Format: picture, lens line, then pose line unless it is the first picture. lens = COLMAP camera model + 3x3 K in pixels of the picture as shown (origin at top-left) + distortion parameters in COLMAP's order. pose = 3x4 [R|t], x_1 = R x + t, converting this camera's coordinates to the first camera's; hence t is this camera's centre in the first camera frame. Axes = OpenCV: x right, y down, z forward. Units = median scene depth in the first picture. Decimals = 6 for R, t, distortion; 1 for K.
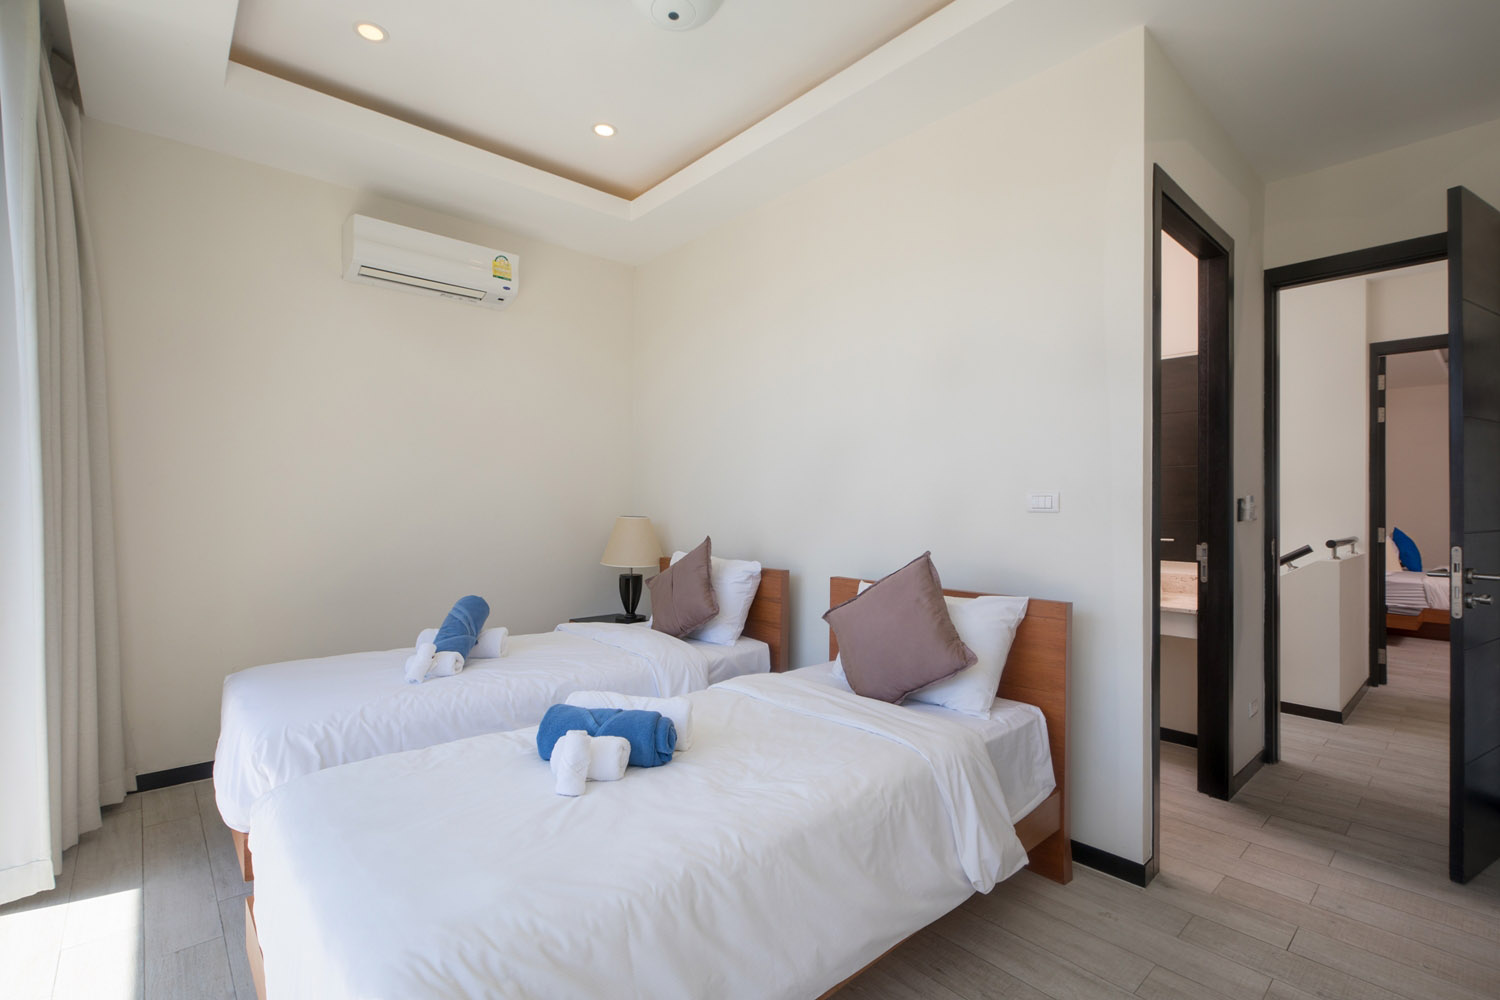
lens RADIAL K [[681.0, 0, 764.2], [0, 681.0, 501.8], [0, 0, 1]] dist [0.006201, 0.004344]
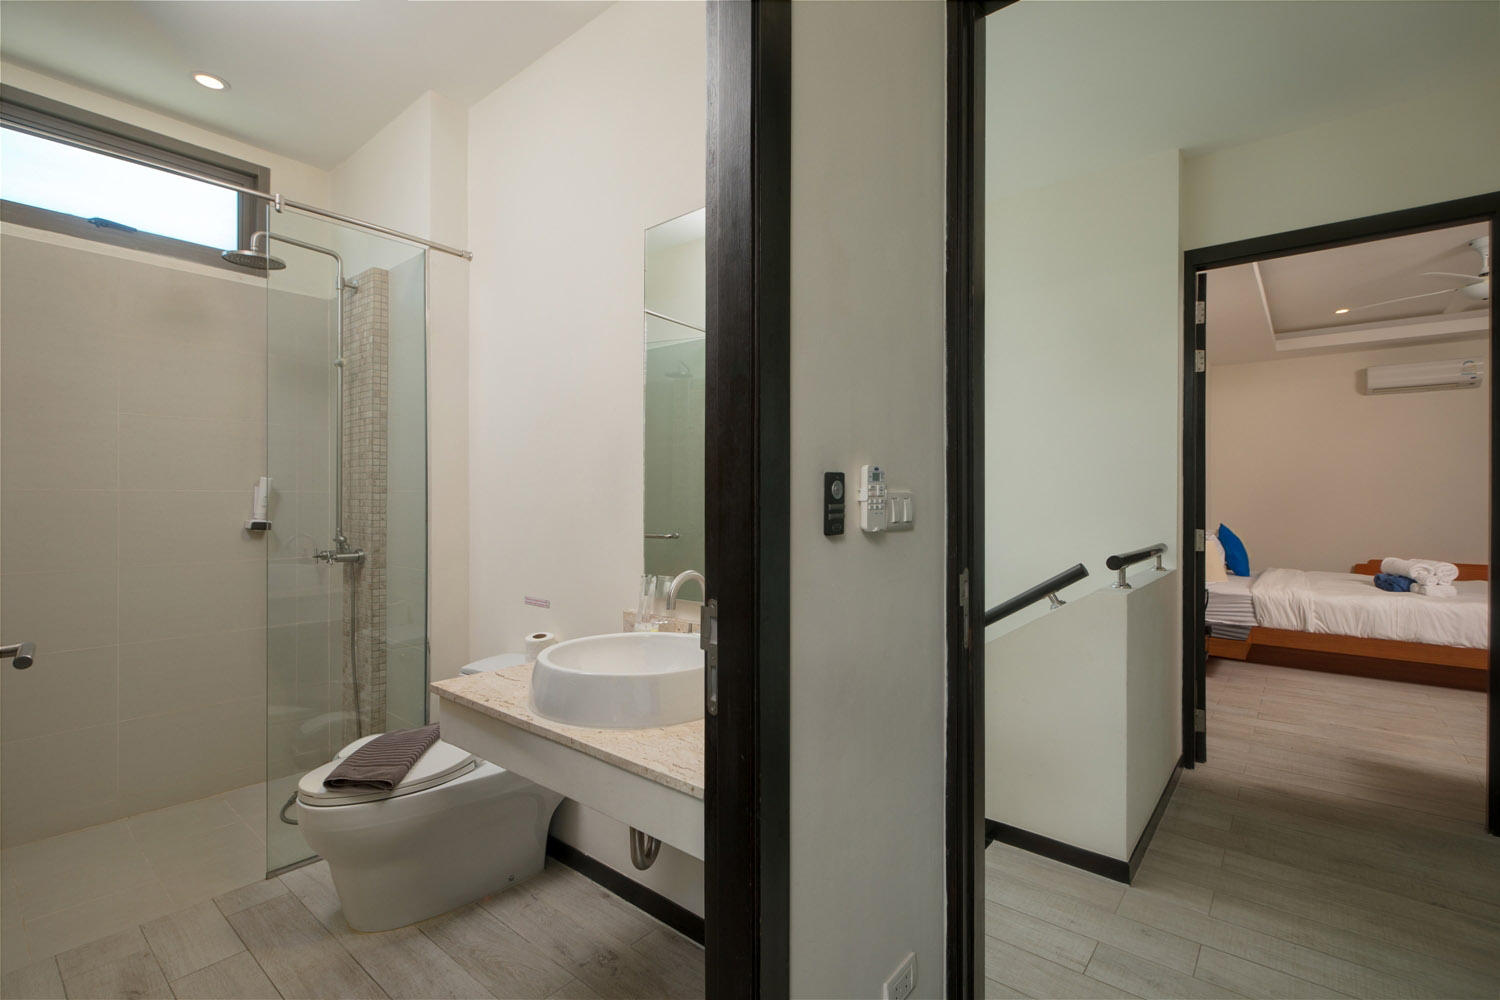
lens RADIAL K [[681.0, 0, 737.8], [0, 681.0, 498.2], [0, 0, 1]] dist [0.006201, 0.004344]
pose [[0.992131, -0.001594, 0.125193, 0.368151], [0.001131, 0.999992, 0.003768, 0.004617], [-0.125198, -0.003597, 0.992125, 0.394094]]
